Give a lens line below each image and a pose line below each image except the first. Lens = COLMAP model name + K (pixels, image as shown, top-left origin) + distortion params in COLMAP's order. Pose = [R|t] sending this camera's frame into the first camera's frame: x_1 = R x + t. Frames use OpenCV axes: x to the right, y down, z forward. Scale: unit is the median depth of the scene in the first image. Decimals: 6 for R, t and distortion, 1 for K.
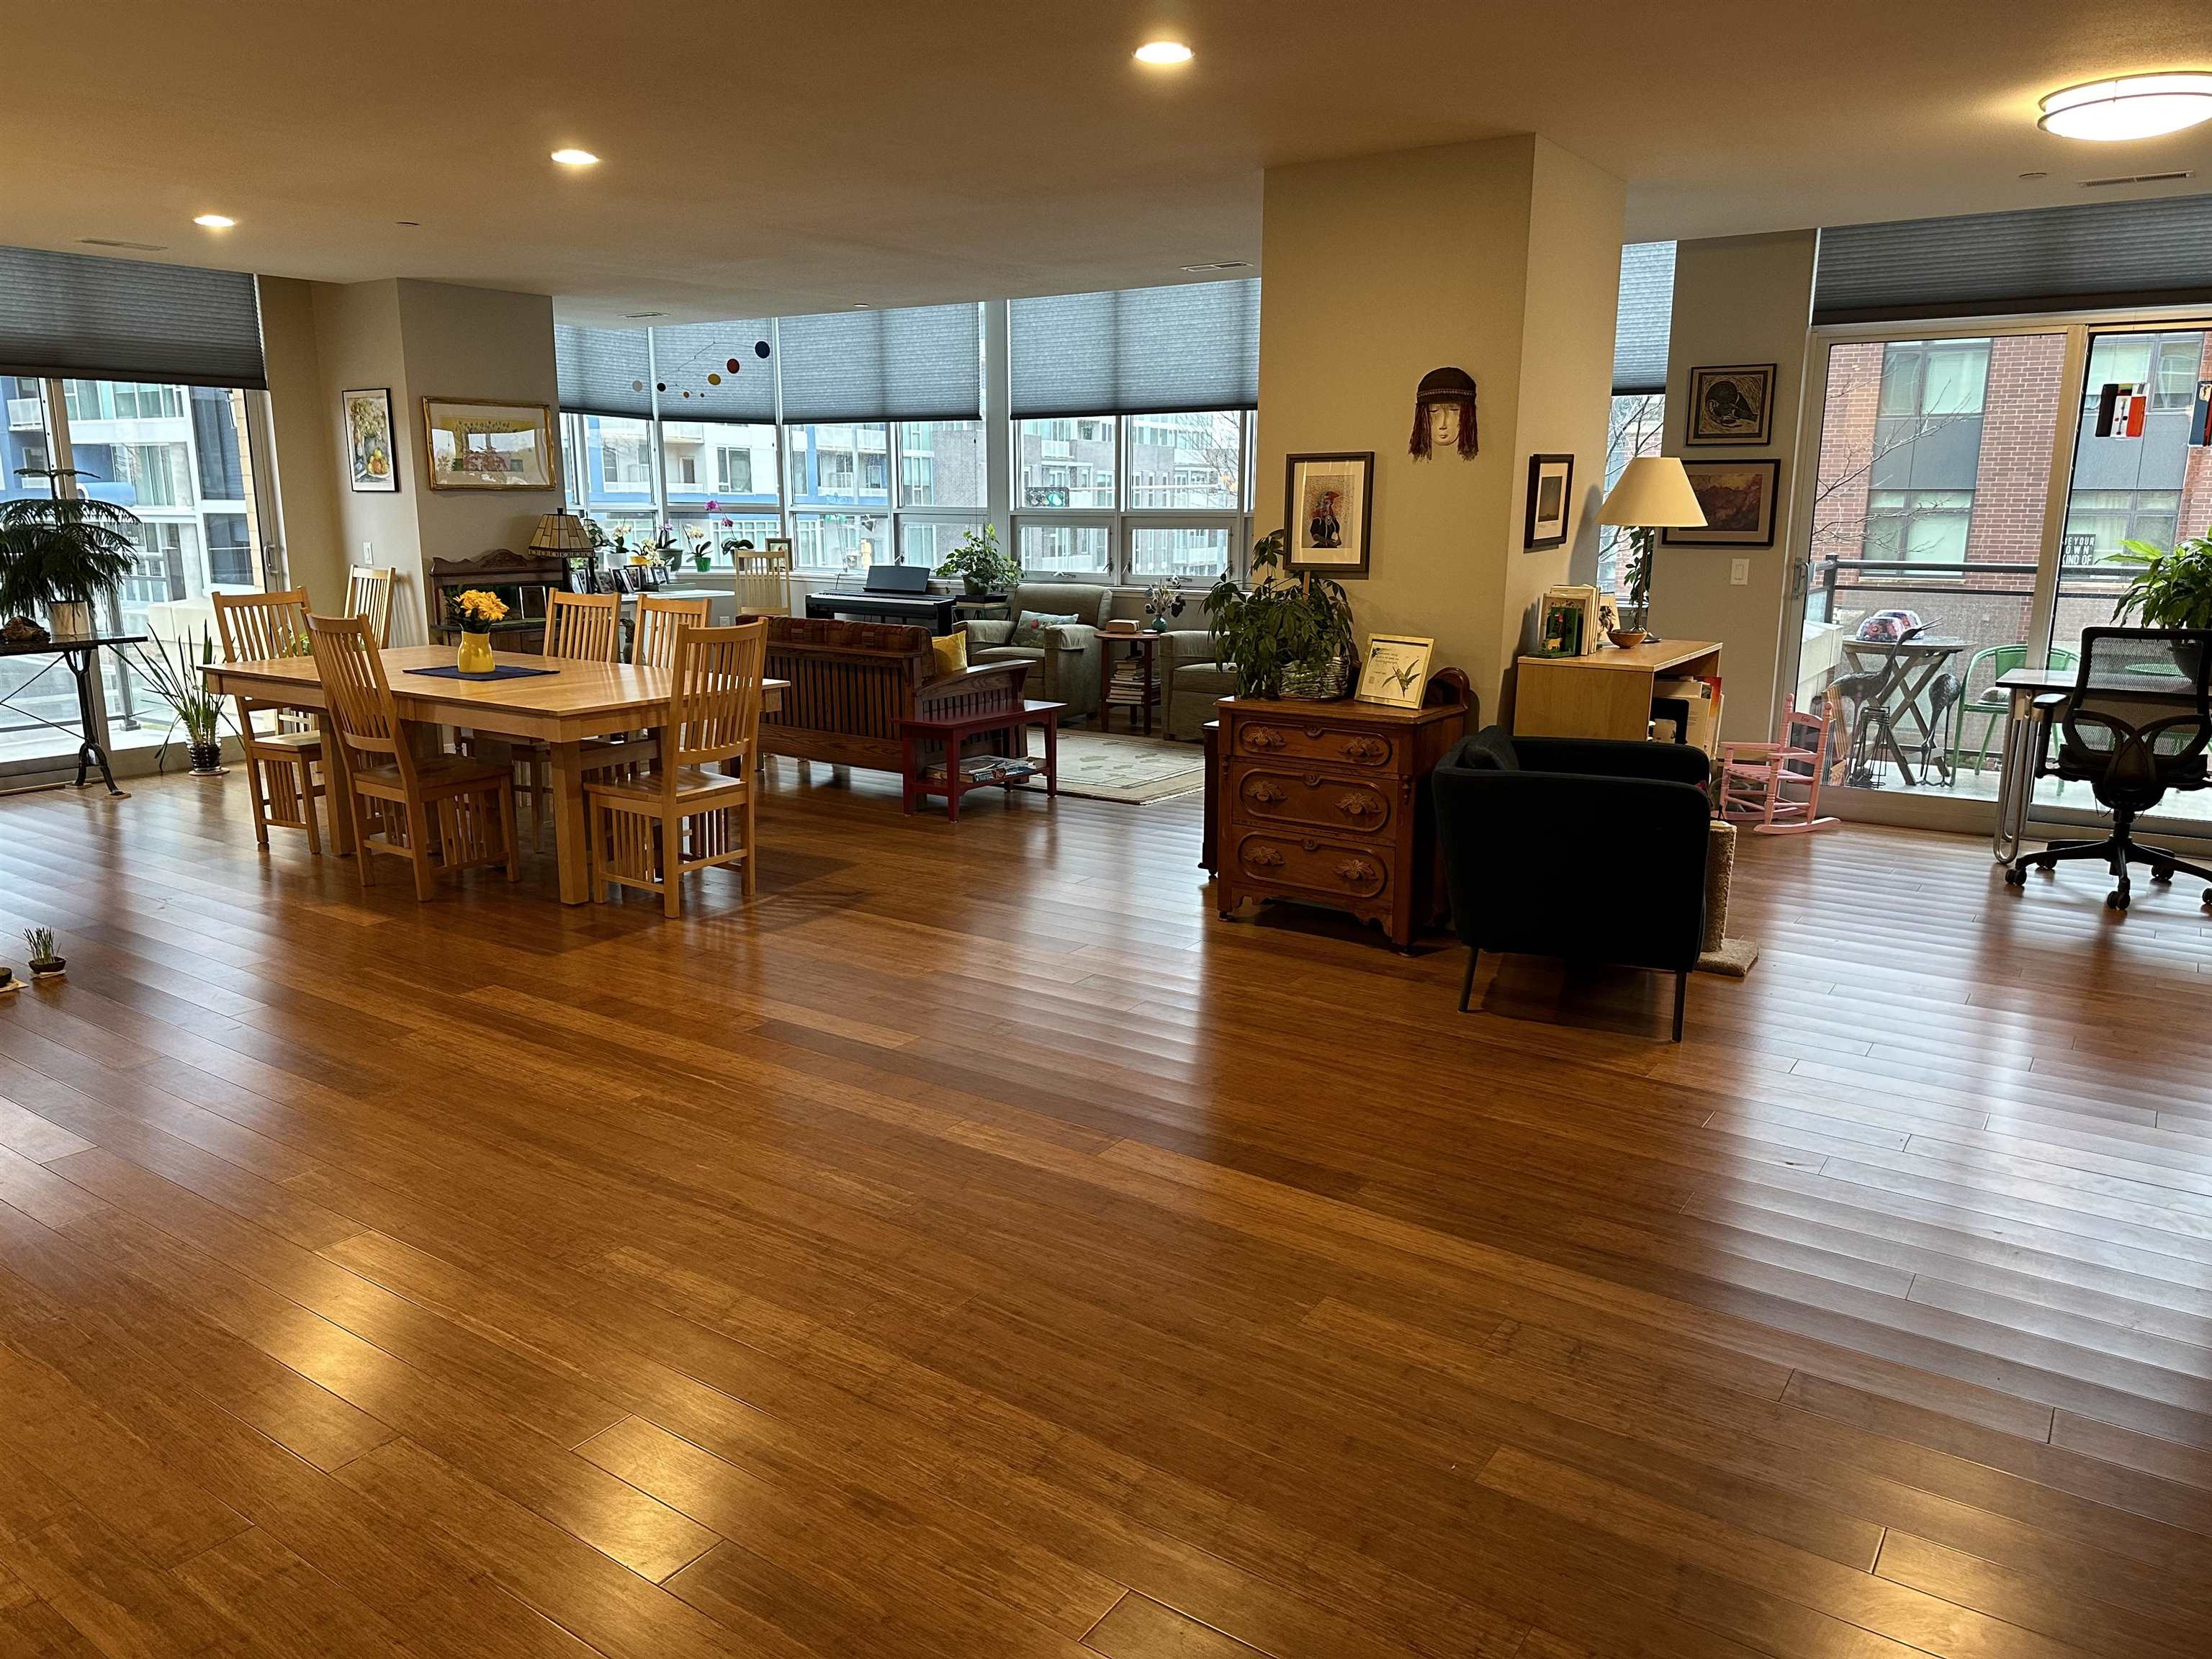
lens RADIAL K [[1547.8, 0, 1075.3], [0, 1547.8, 839.1], [0, 0, 1]] dist [0.067595, -0.076940]
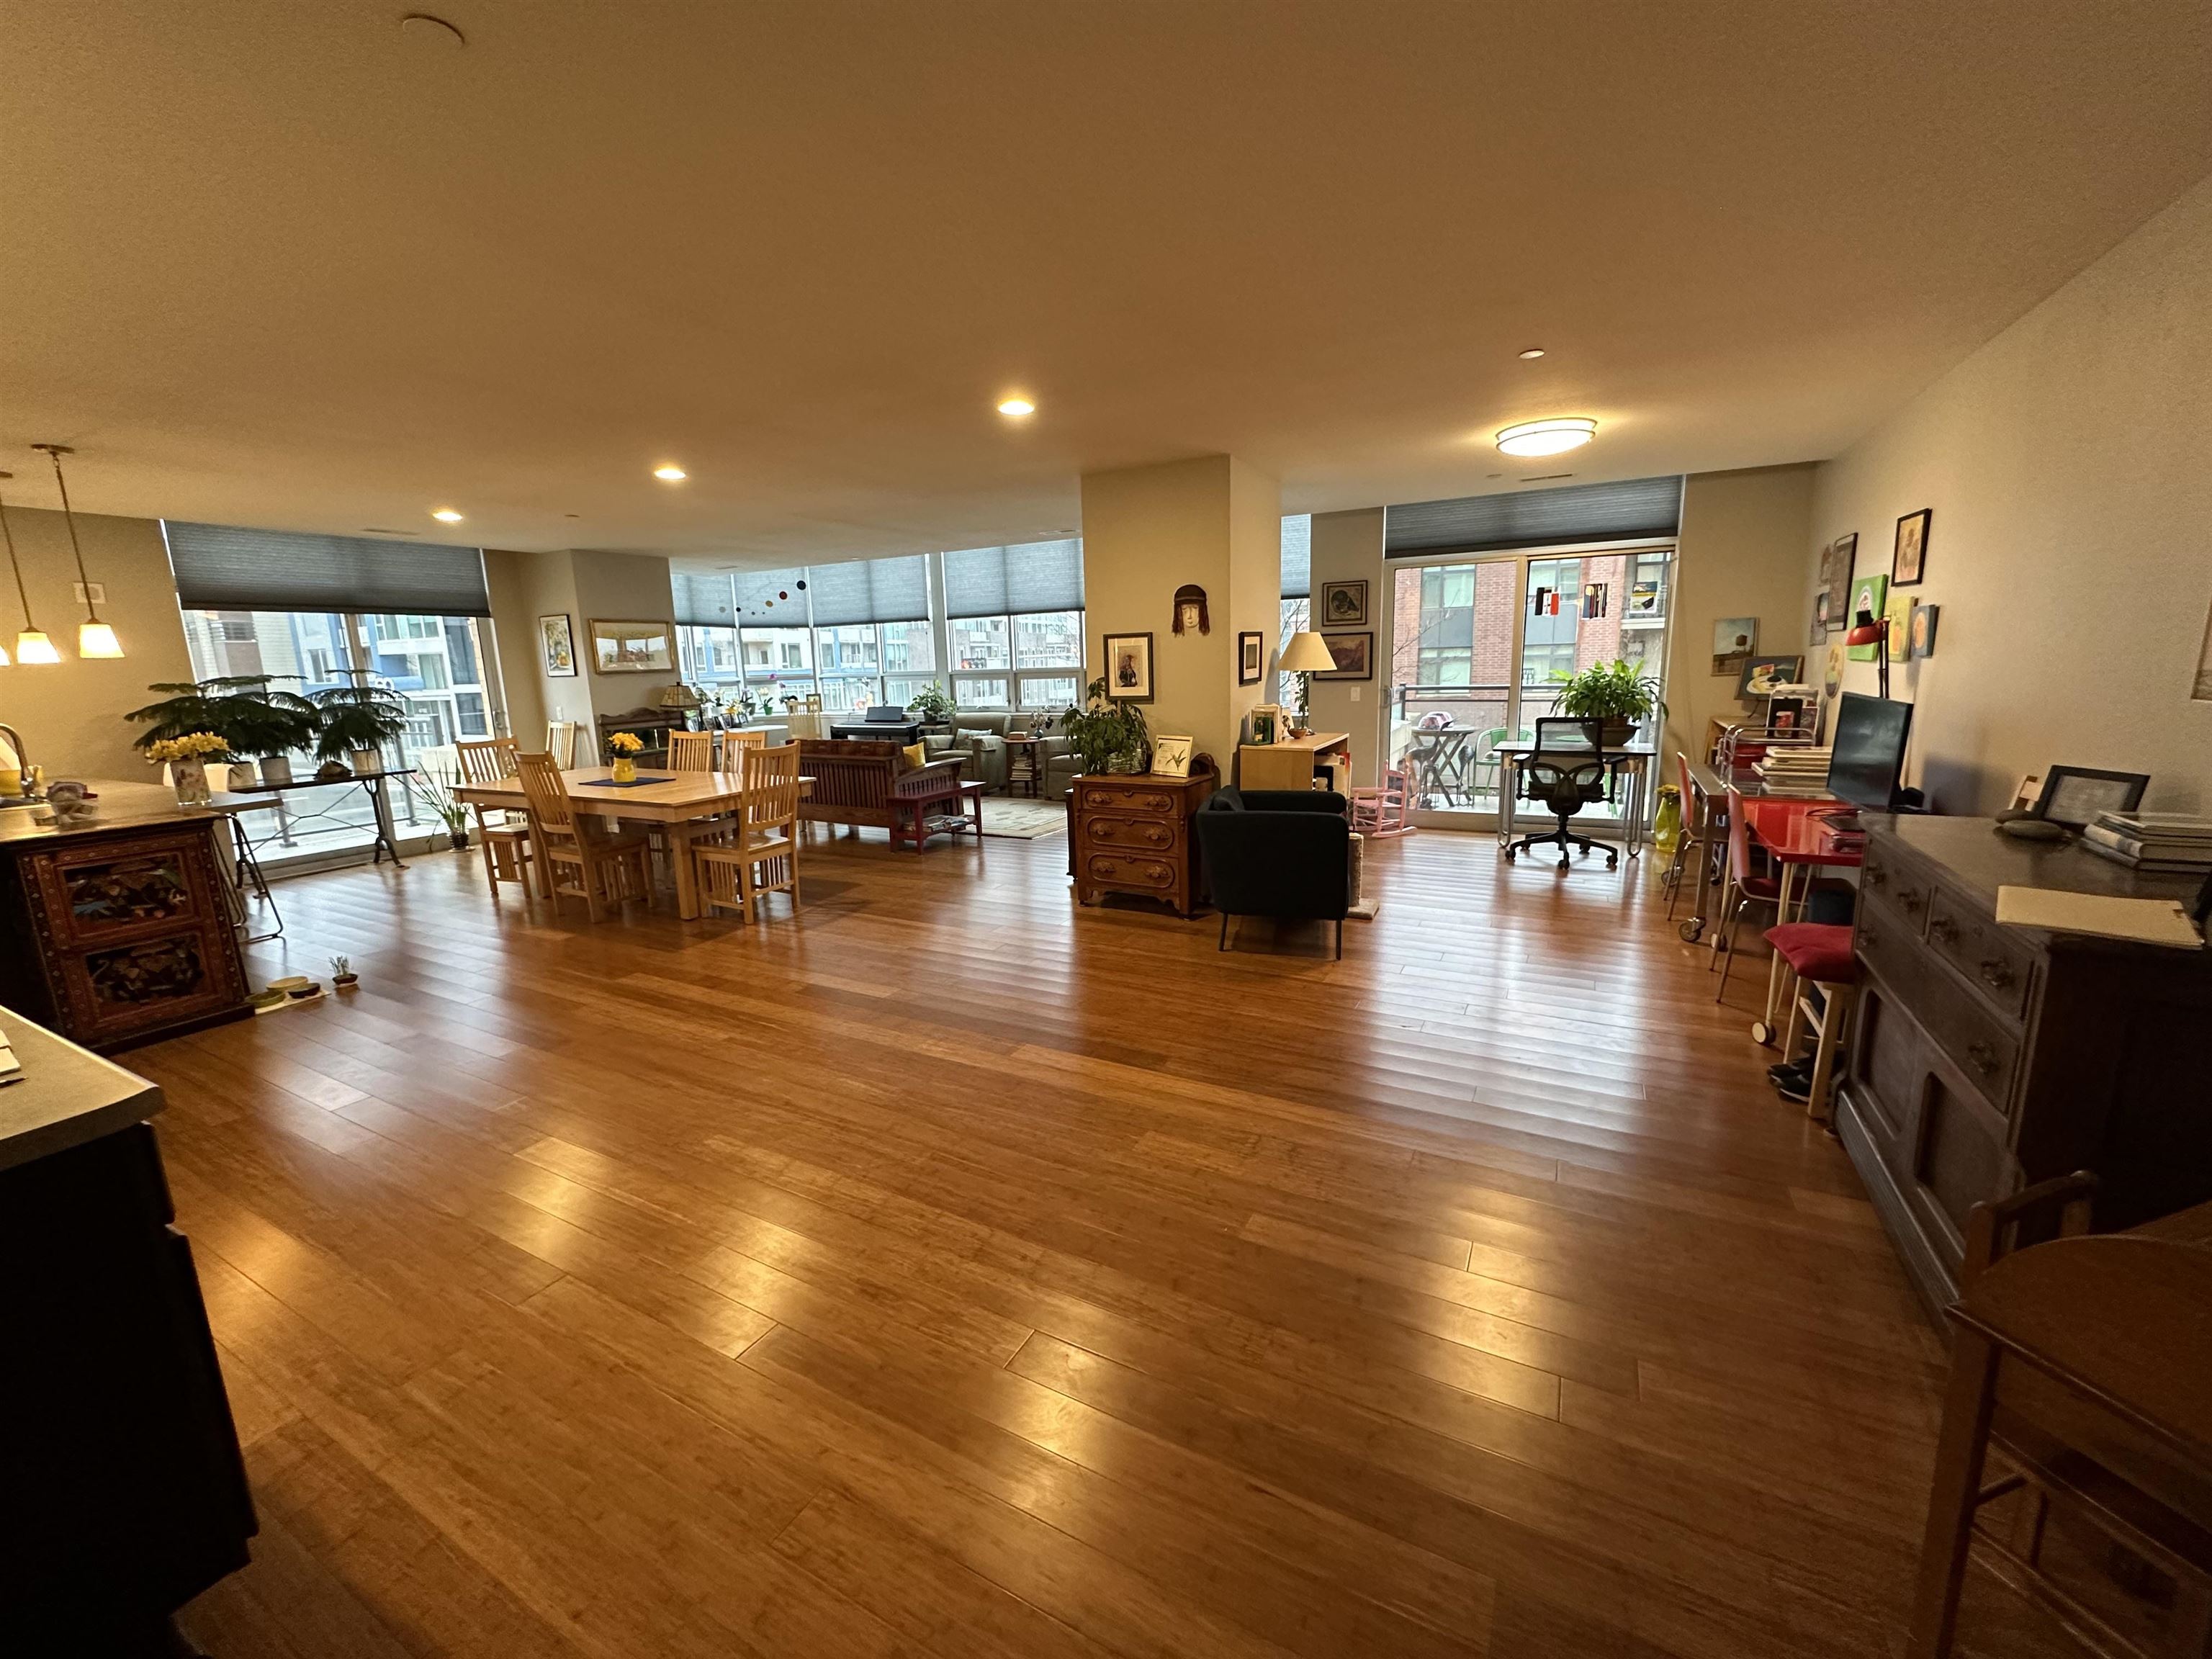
lens RADIAL K [[880.1, 0, 1090.5], [0, 880.1, 833.7], [0, 0, 1]] dist [-0.004400, 0.000912]
pose [[0.993520, -0.052497, 0.100807, 0.011389], [0.054975, 0.998246, -0.021960, -0.004906], [-0.099477, 0.027360, 0.994664, 0.030026]]
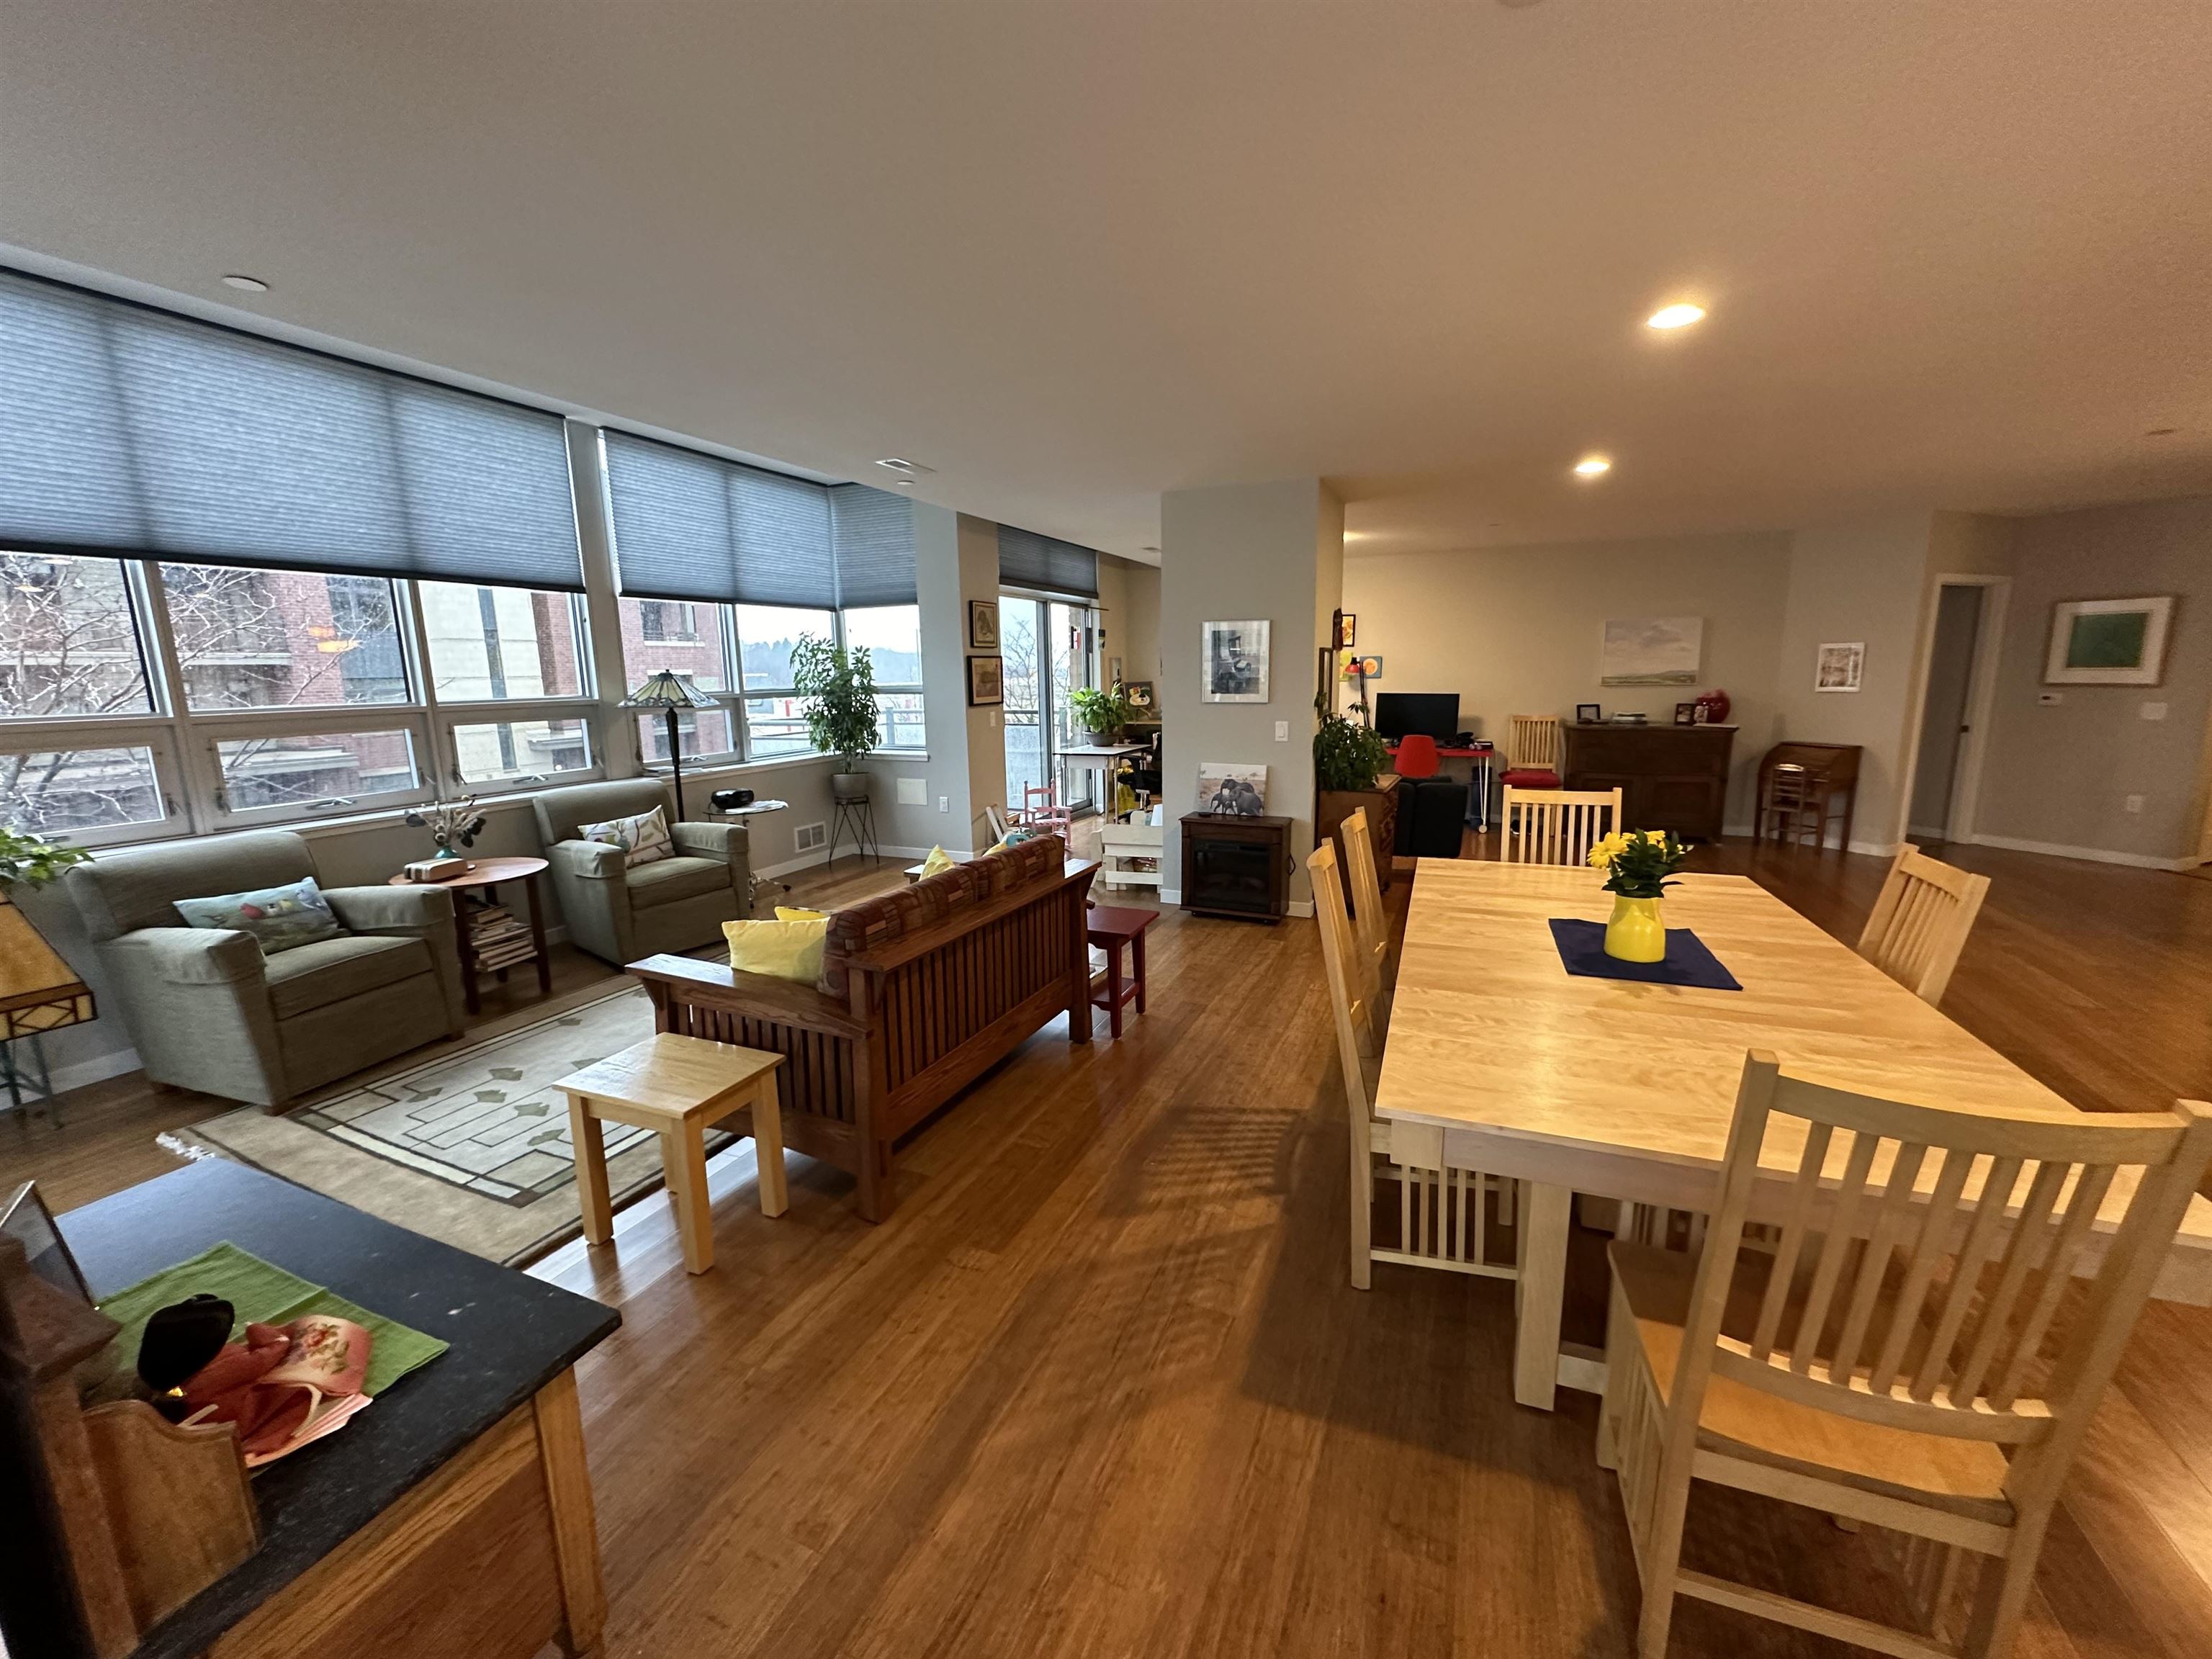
lens RADIAL K [[880.1, 0, 1107.6], [0, 880.1, 832.5], [0, 0, 1]] dist [-0.004400, 0.000912]
pose [[-0.189852, -0.179089, 0.965341, -0.814940], [0.223577, 0.949505, 0.220122, -0.324522], [-0.956018, 0.257618, -0.140225, 1.439279]]
